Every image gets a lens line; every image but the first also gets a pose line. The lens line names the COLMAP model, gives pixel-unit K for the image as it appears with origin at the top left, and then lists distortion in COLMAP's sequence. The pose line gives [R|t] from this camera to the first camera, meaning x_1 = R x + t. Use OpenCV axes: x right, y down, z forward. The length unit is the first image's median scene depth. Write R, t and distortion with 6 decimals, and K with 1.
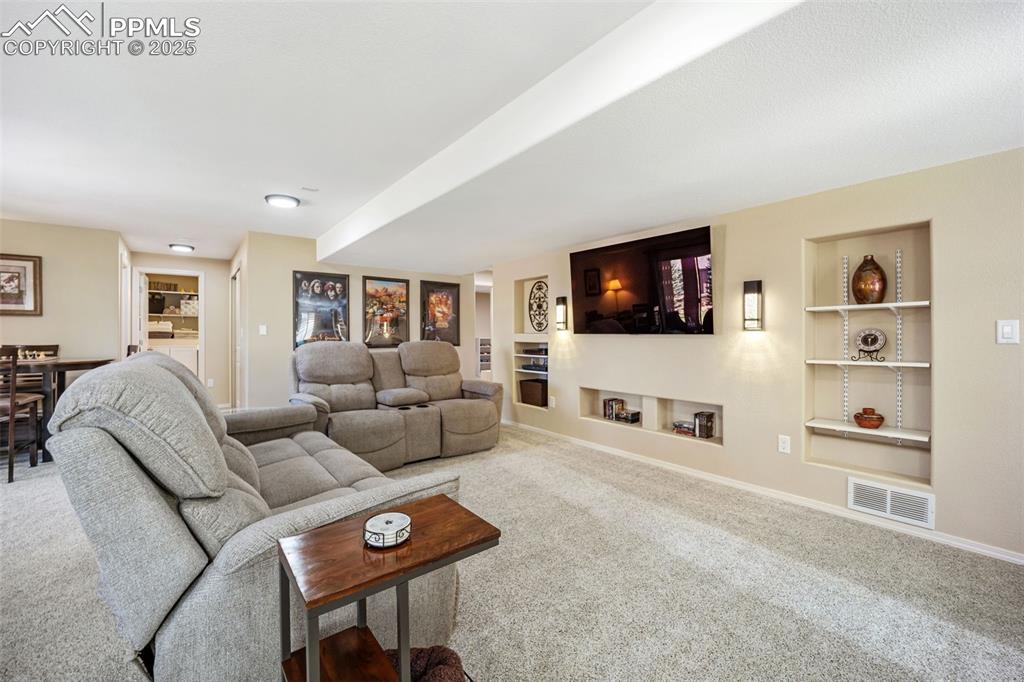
lens RADIAL K [[417.9, 0, 512.0], [0, 417.9, 341.0], [0, 0, 1]] dist [-0.023260, 0.000427]
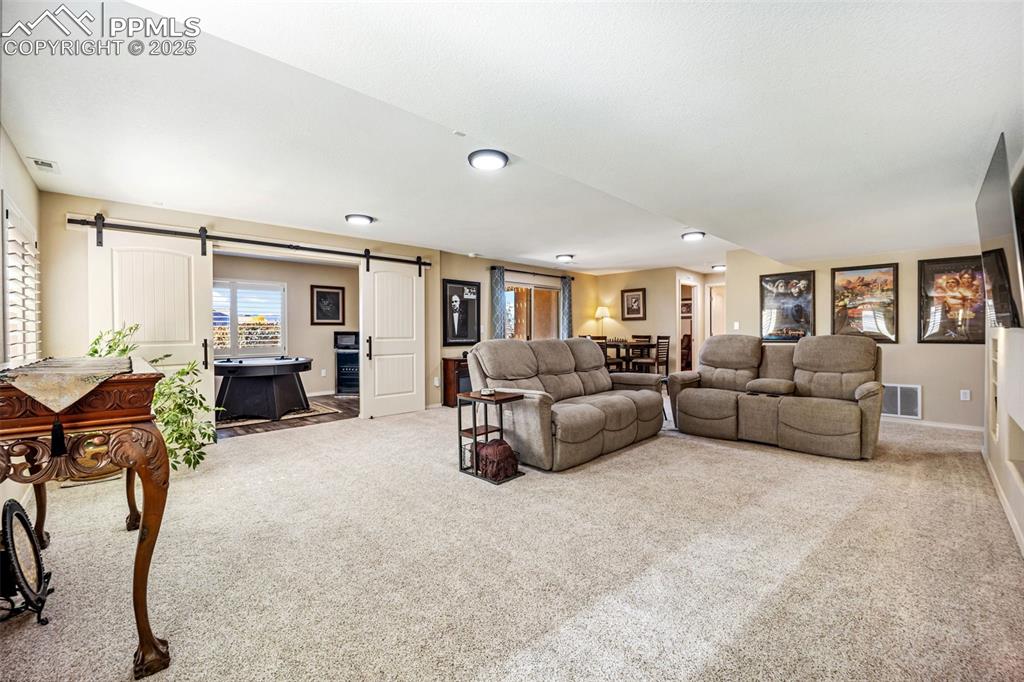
lens RADIAL K [[417.9, 0, 512.0], [0, 417.9, 341.0], [0, 0, 1]] dist [-0.023260, 0.000427]
pose [[0.093704, 0.023145, -0.995331, 0.576157], [-0.007966, 0.999715, 0.022497, -0.002284], [0.995568, 0.005821, 0.093862, 0.172451]]
